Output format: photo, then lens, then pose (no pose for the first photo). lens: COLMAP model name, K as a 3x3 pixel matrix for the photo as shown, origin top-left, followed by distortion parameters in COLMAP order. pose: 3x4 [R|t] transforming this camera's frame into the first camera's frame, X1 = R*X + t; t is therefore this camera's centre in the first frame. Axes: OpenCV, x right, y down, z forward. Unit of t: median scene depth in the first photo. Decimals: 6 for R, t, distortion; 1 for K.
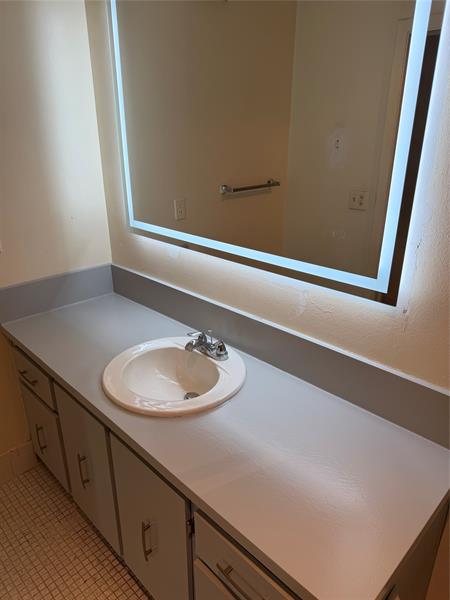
lens RADIAL K [[421.6, 0, 225.0], [0, 421.6, 300.0], [0, 0, 1]] dist [0.005239, -0.004244]
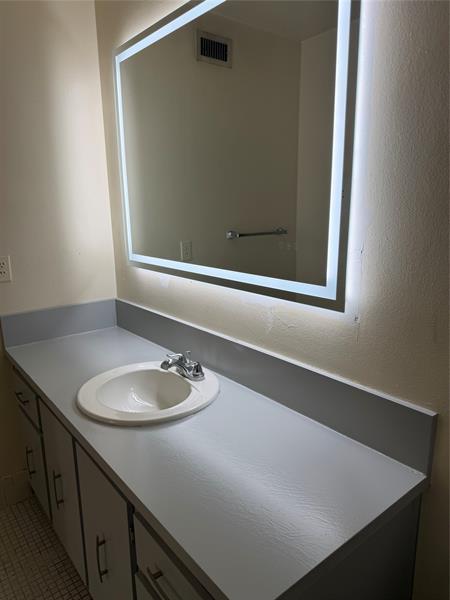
lens RADIAL K [[423.1, 0, 225.0], [0, 423.1, 300.0], [0, 0, 1]] dist [0.007904, -0.004495]
pose [[0.994180, 0.010696, -0.107201, 0.154236], [-0.027554, 0.987209, -0.157031, 0.102433], [0.104150, 0.159071, 0.981758, -0.017412]]
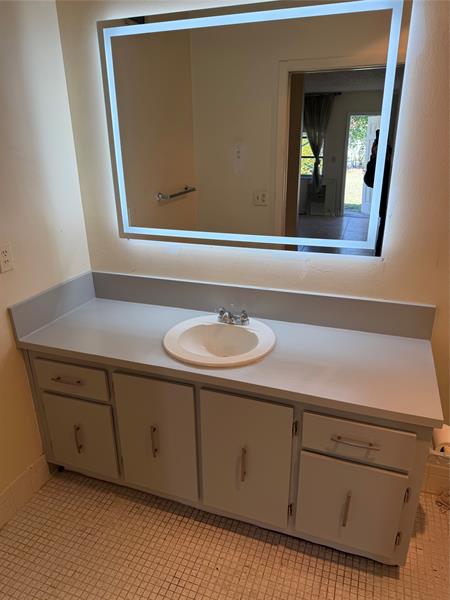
lens RADIAL K [[423.1, 0, 225.0], [0, 423.1, 300.0], [0, 0, 1]] dist [0.007904, -0.004495]
pose [[0.903838, -0.163226, 0.395517, -0.532241], [0.169585, 0.985330, 0.019101, 0.030539], [-0.392833, 0.049809, 0.918260, -0.158322]]
